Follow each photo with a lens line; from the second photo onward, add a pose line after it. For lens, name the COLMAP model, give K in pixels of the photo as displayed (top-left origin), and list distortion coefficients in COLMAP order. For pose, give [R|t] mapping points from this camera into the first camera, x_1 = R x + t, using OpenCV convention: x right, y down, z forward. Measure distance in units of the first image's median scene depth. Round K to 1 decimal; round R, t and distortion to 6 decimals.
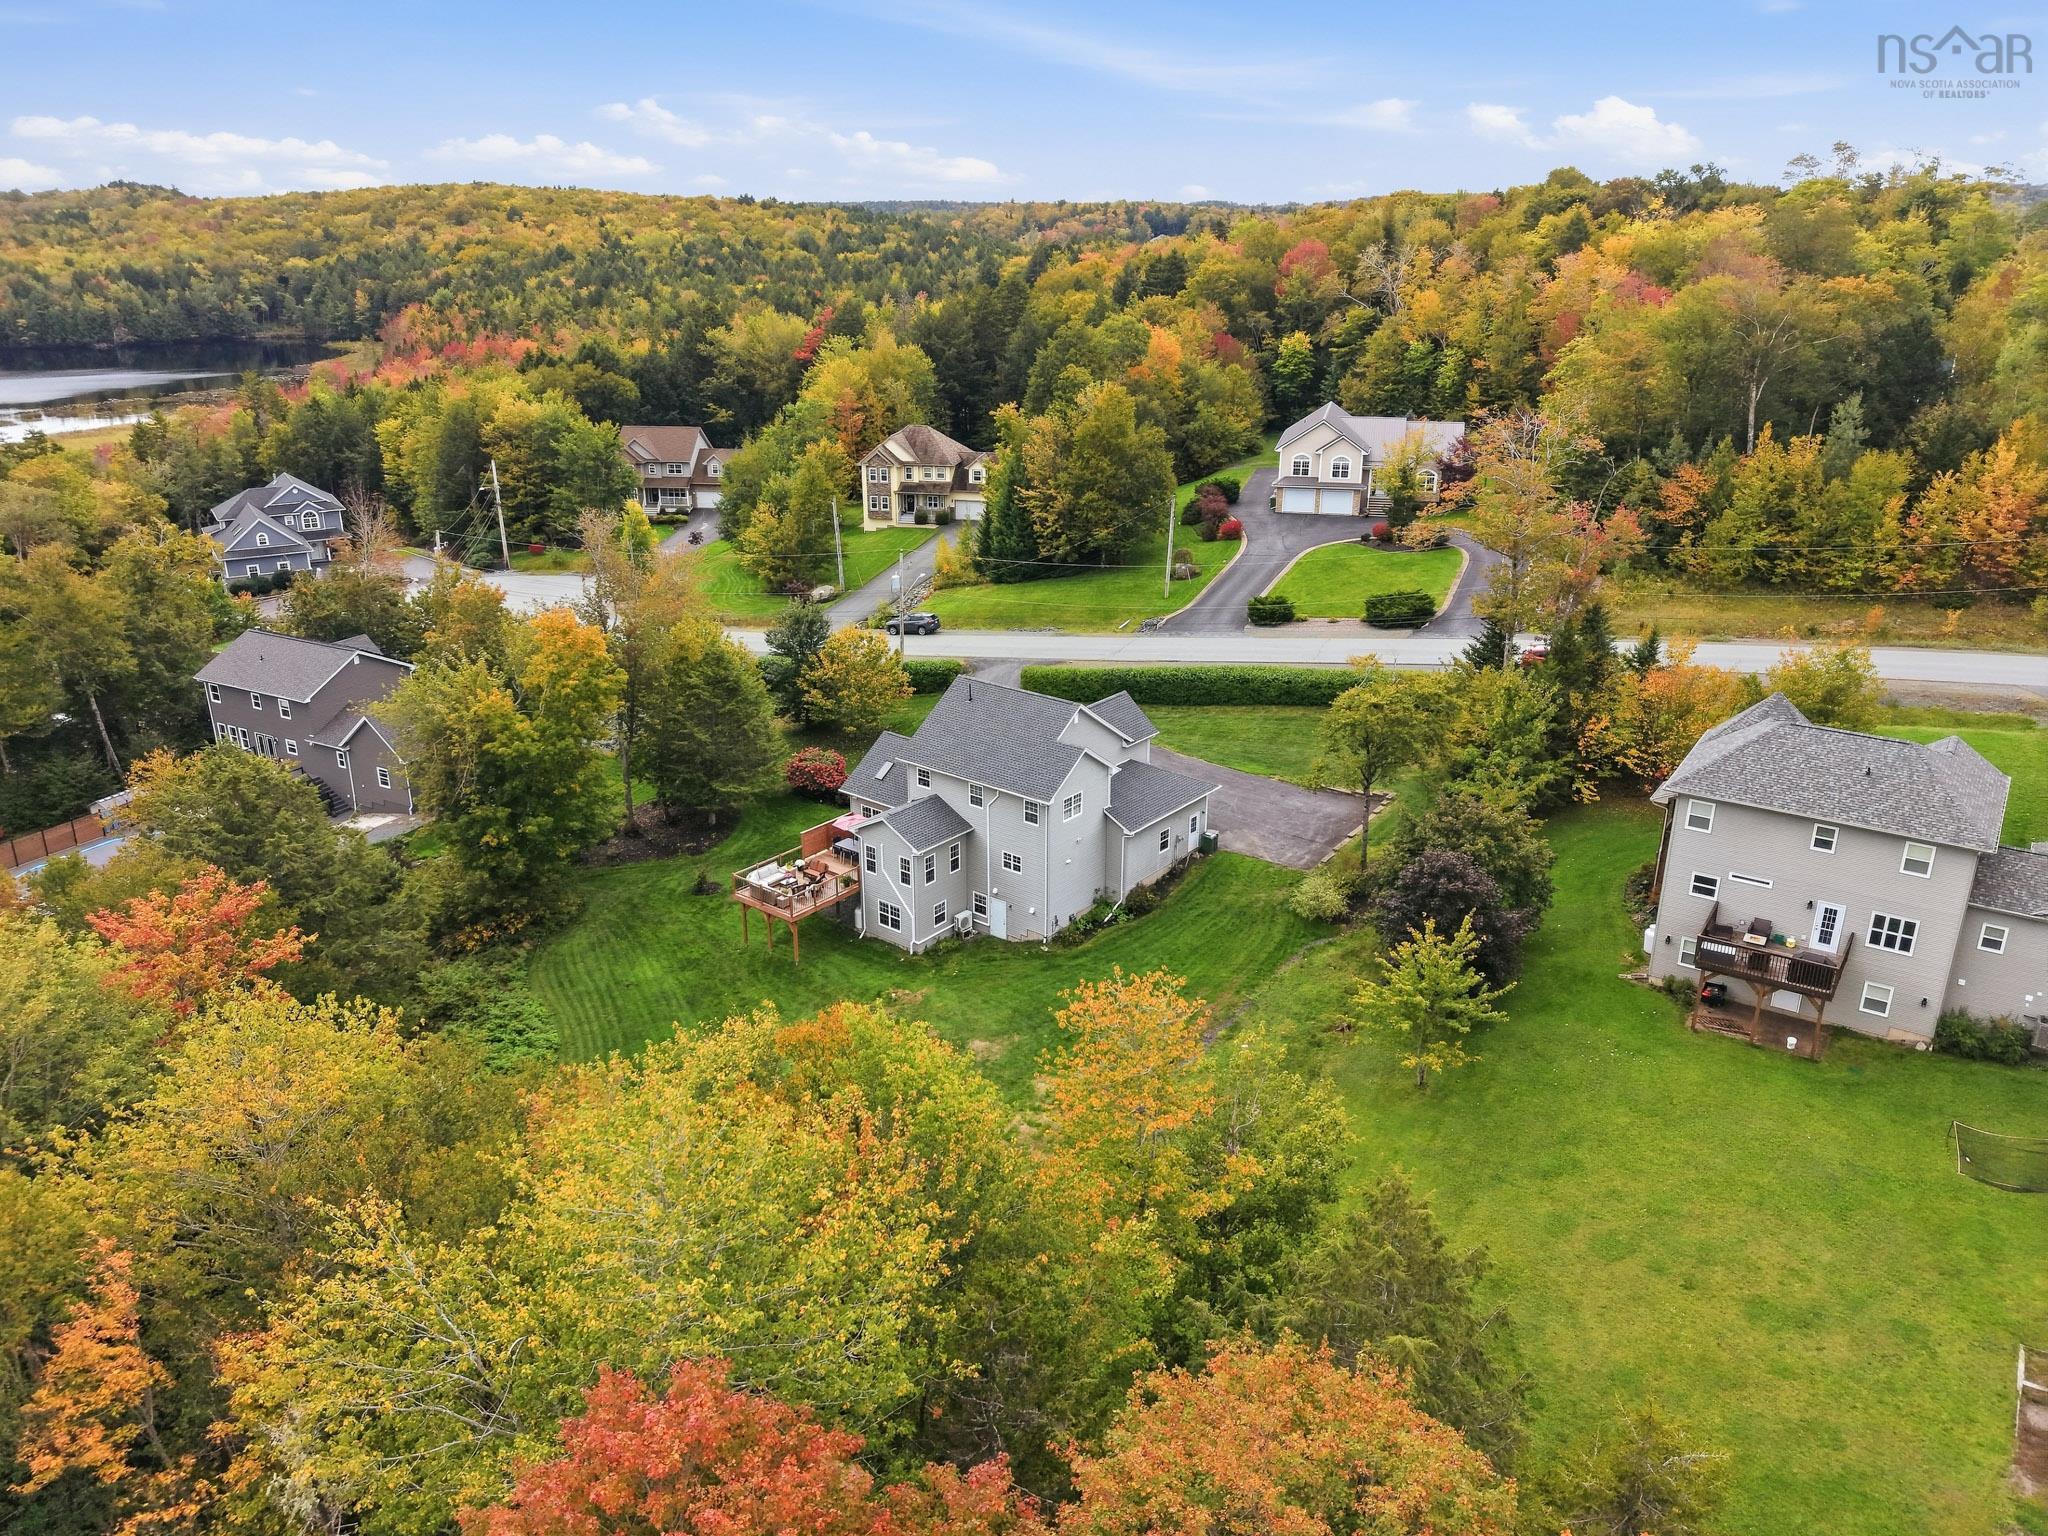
lens RADIAL K [[1431.5, 0, 1022.1], [0, 1431.5, 842.0], [0, 0, 1]] dist [-0.002781, -0.008906]
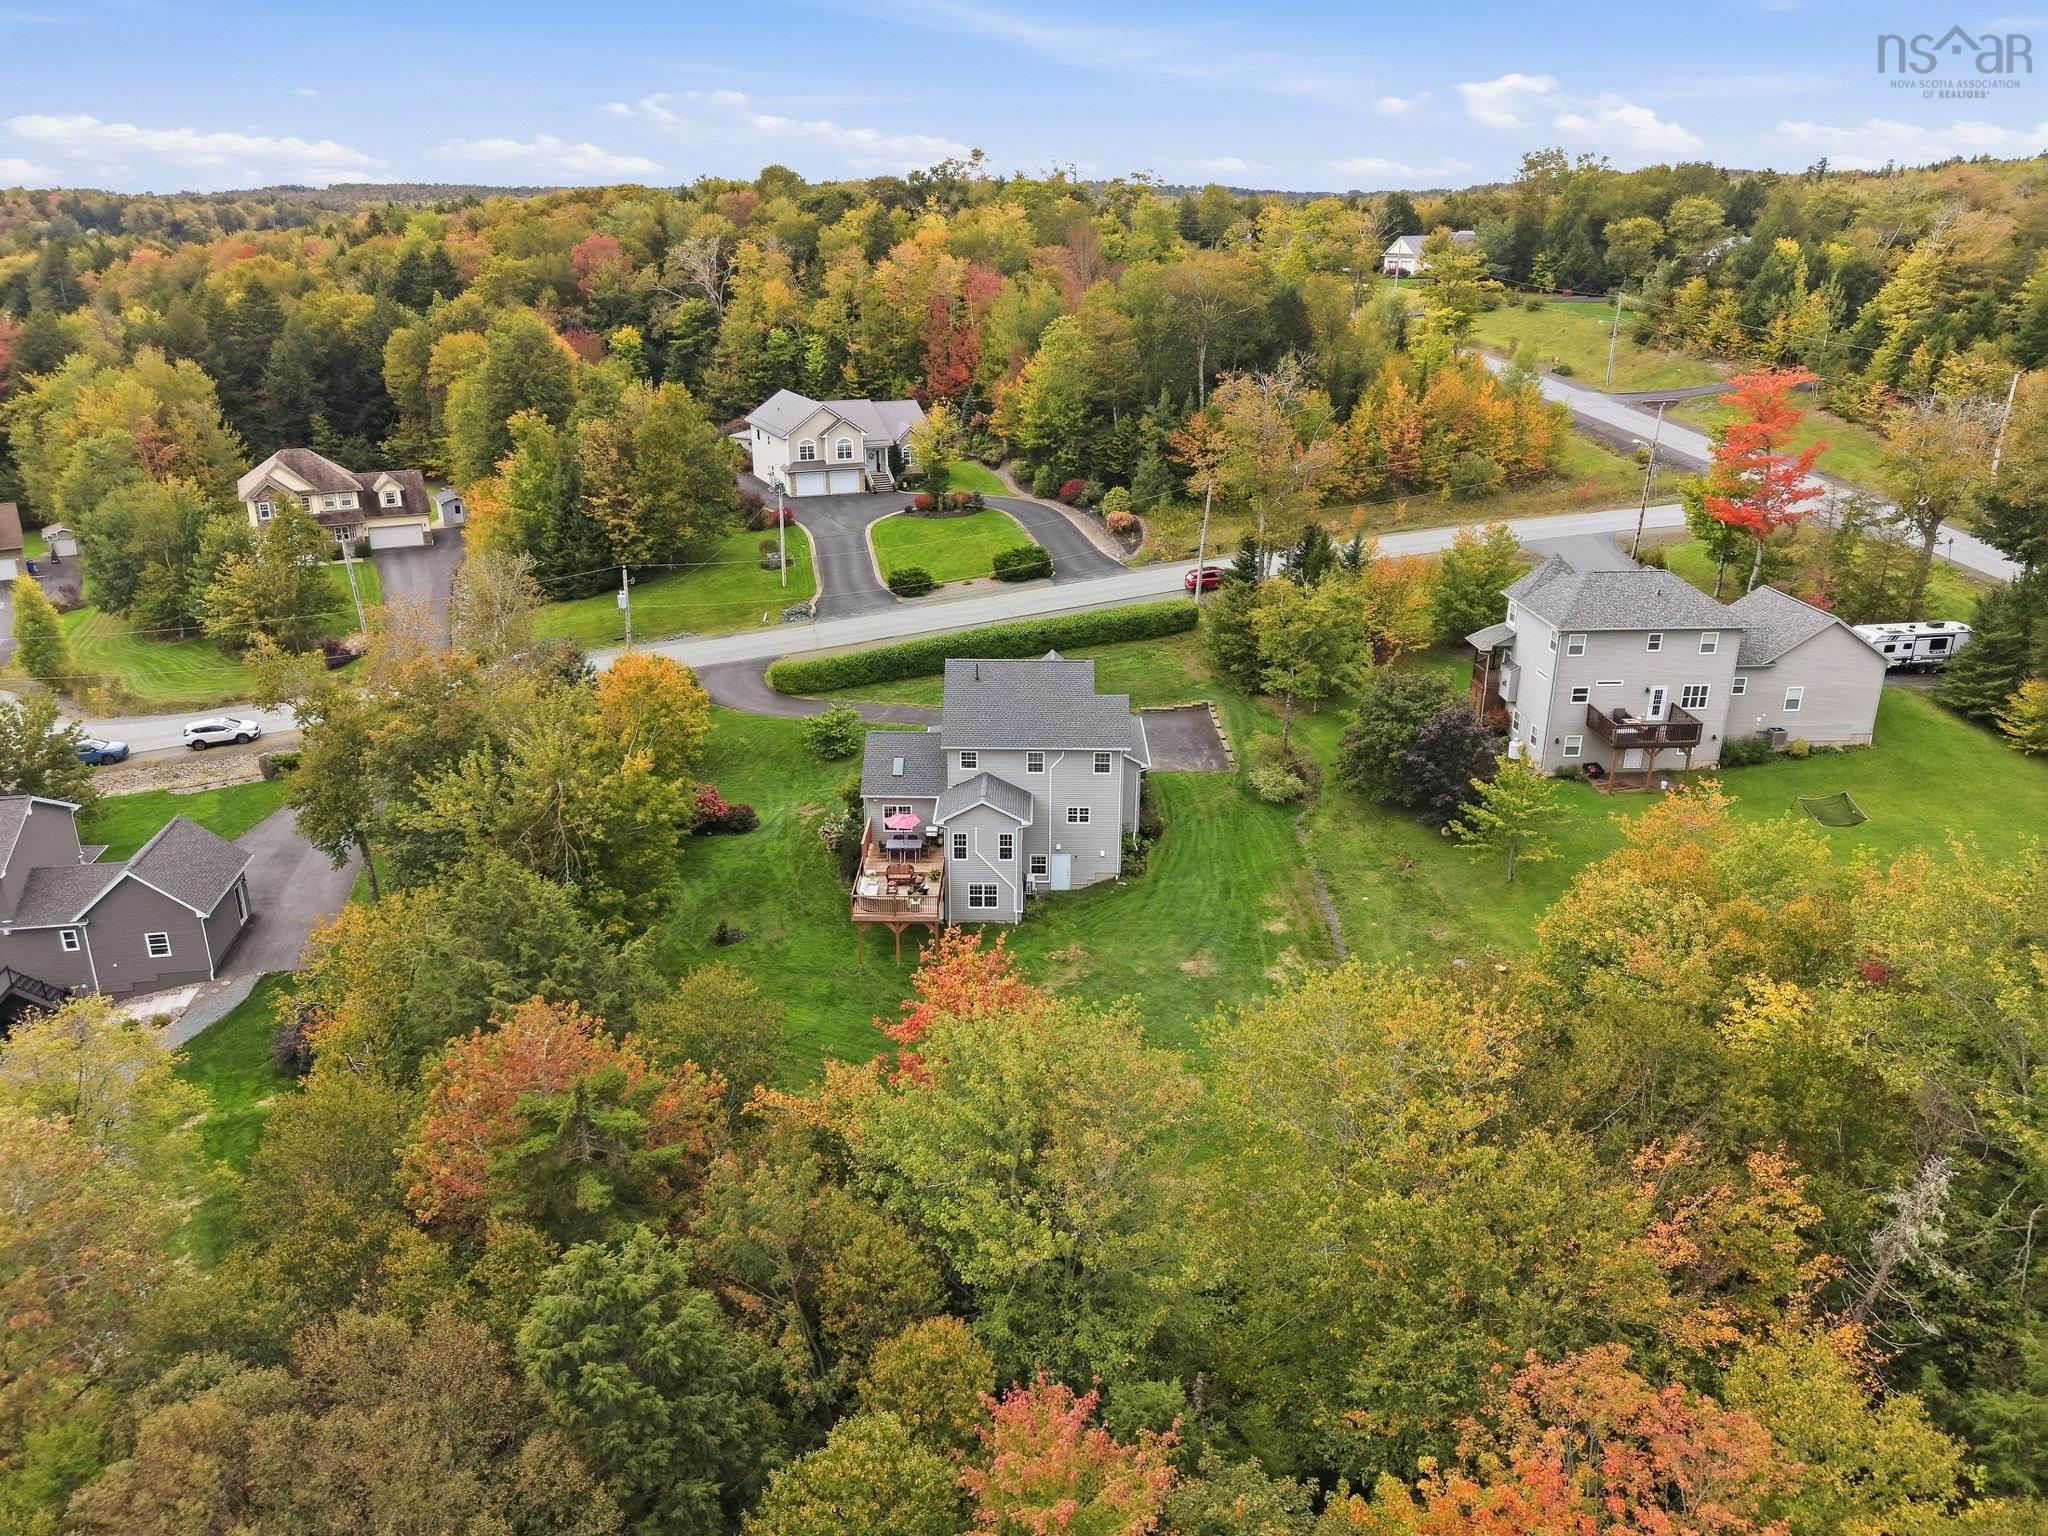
lens RADIAL K [[1454.6, 0, 1024.0], [0, 1454.6, 768.0], [0, 0, 1]] dist [0.065981, -0.104010]
pose [[0.787156, -0.215639, 0.577829, -0.347460], [0.241961, 0.969749, 0.032284, -0.034079], [-0.567310, 0.114399, 0.815519, 0.065172]]
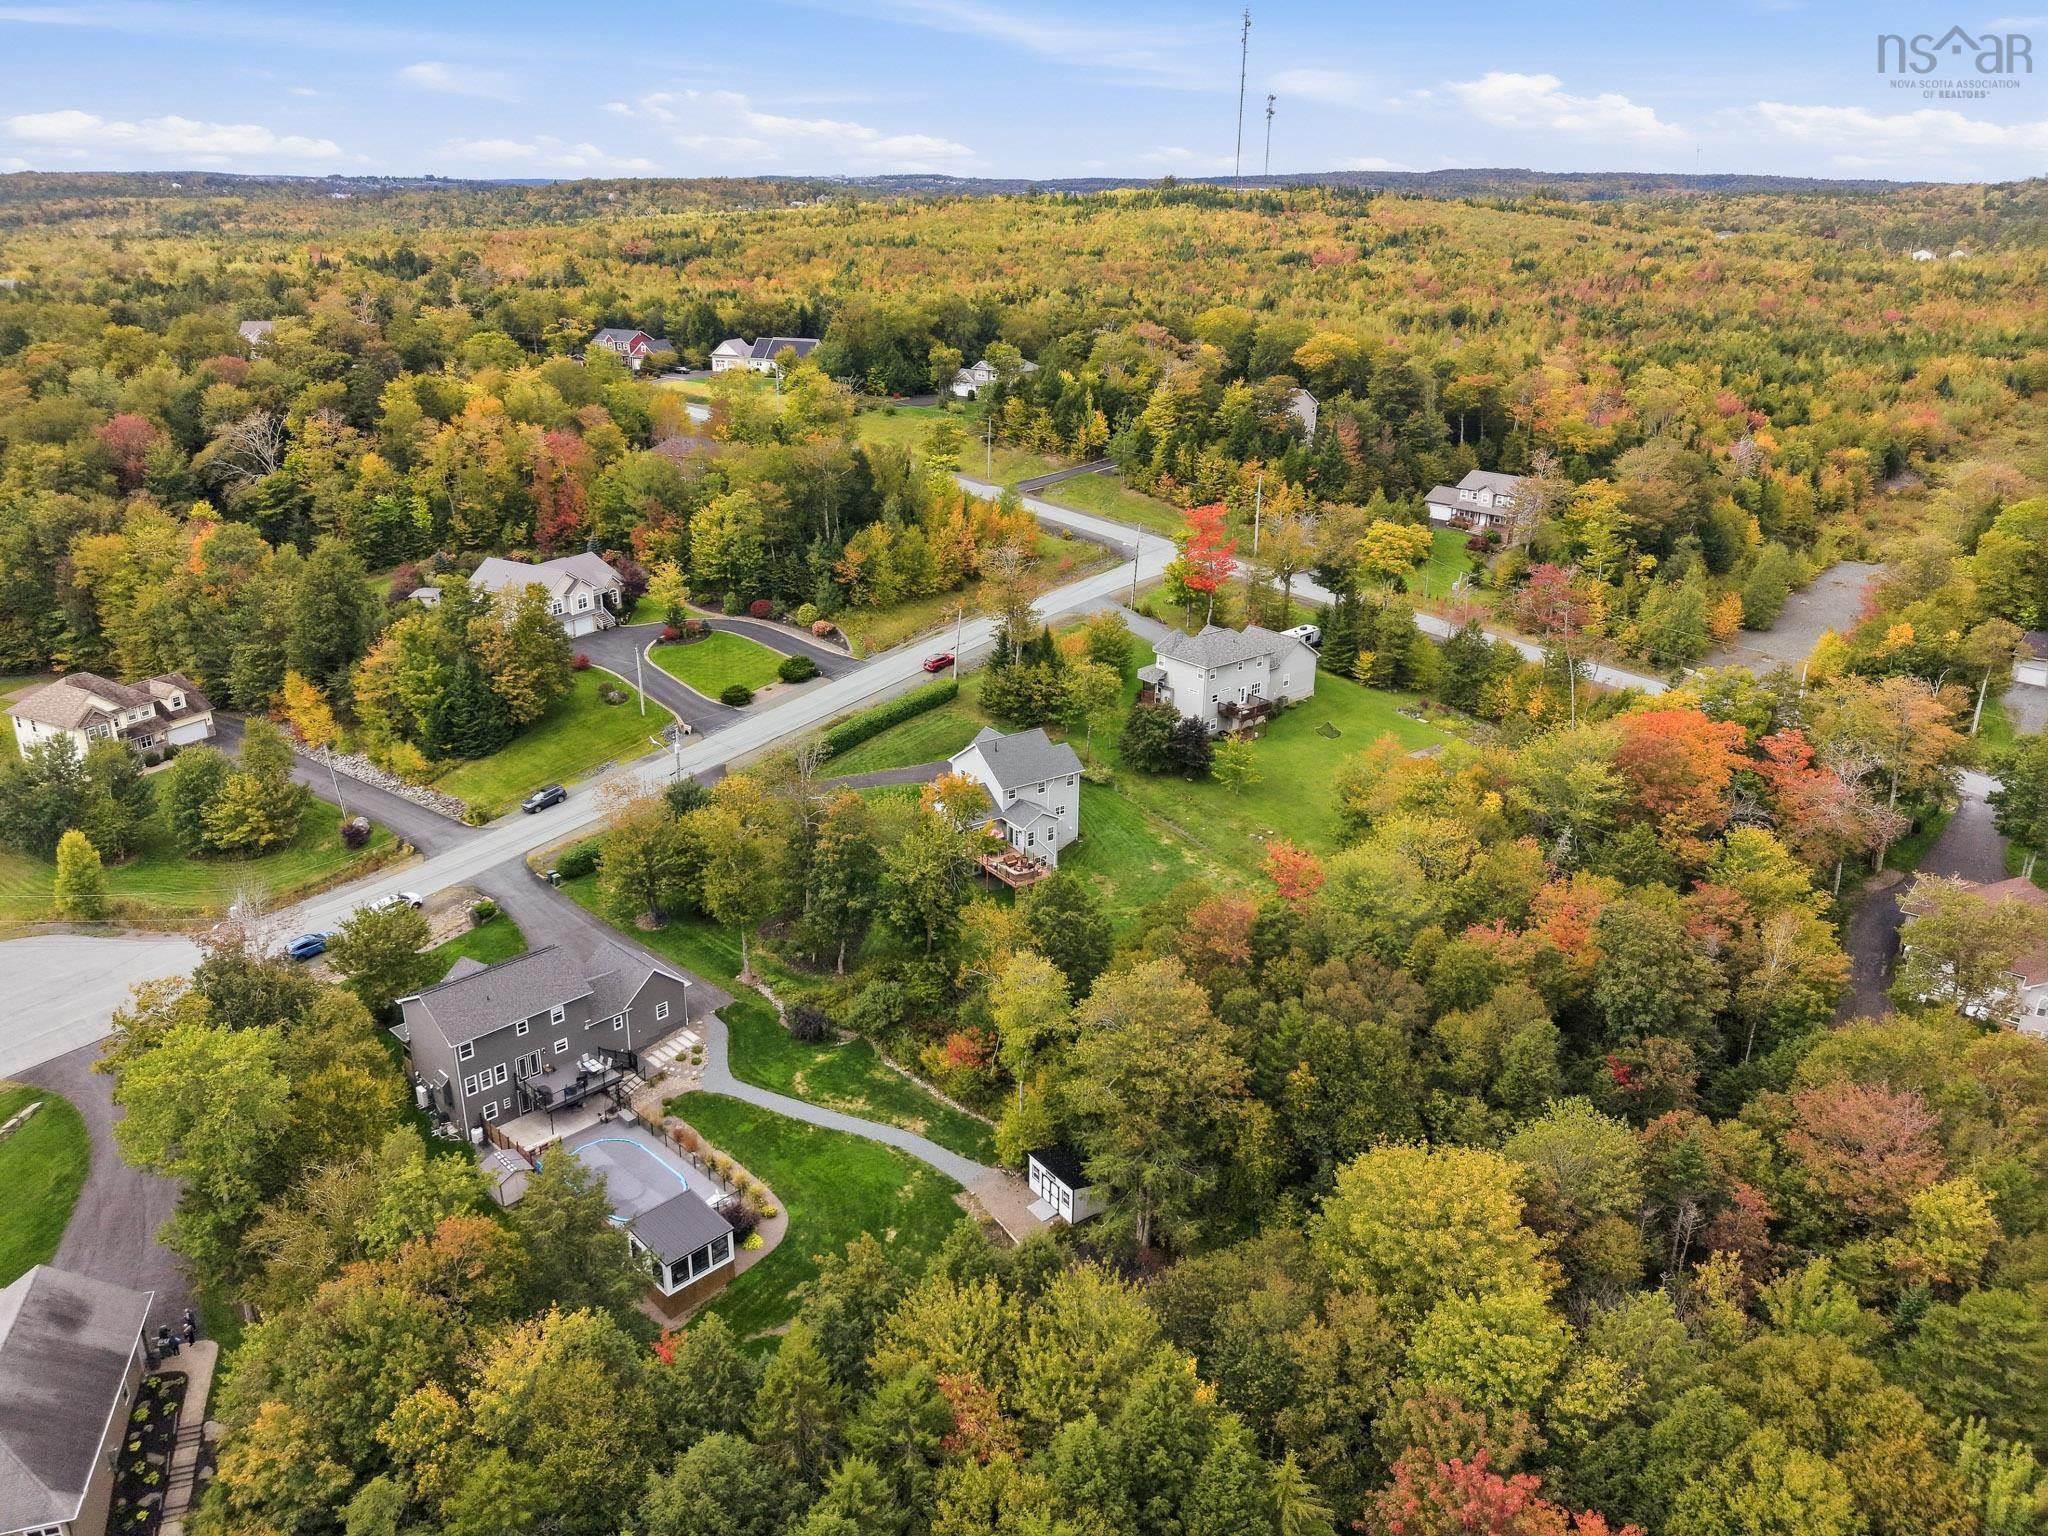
lens RADIAL K [[1435.3, 0, 1024.0], [0, 1435.3, 768.0], [0, 0, 1]] dist [-0.007327, 0.000040]
pose [[0.283704, -0.343854, 0.895140, -0.943627], [0.373491, 0.899401, 0.227117, -0.269736], [-0.883185, 0.269893, 0.383590, 0.132983]]
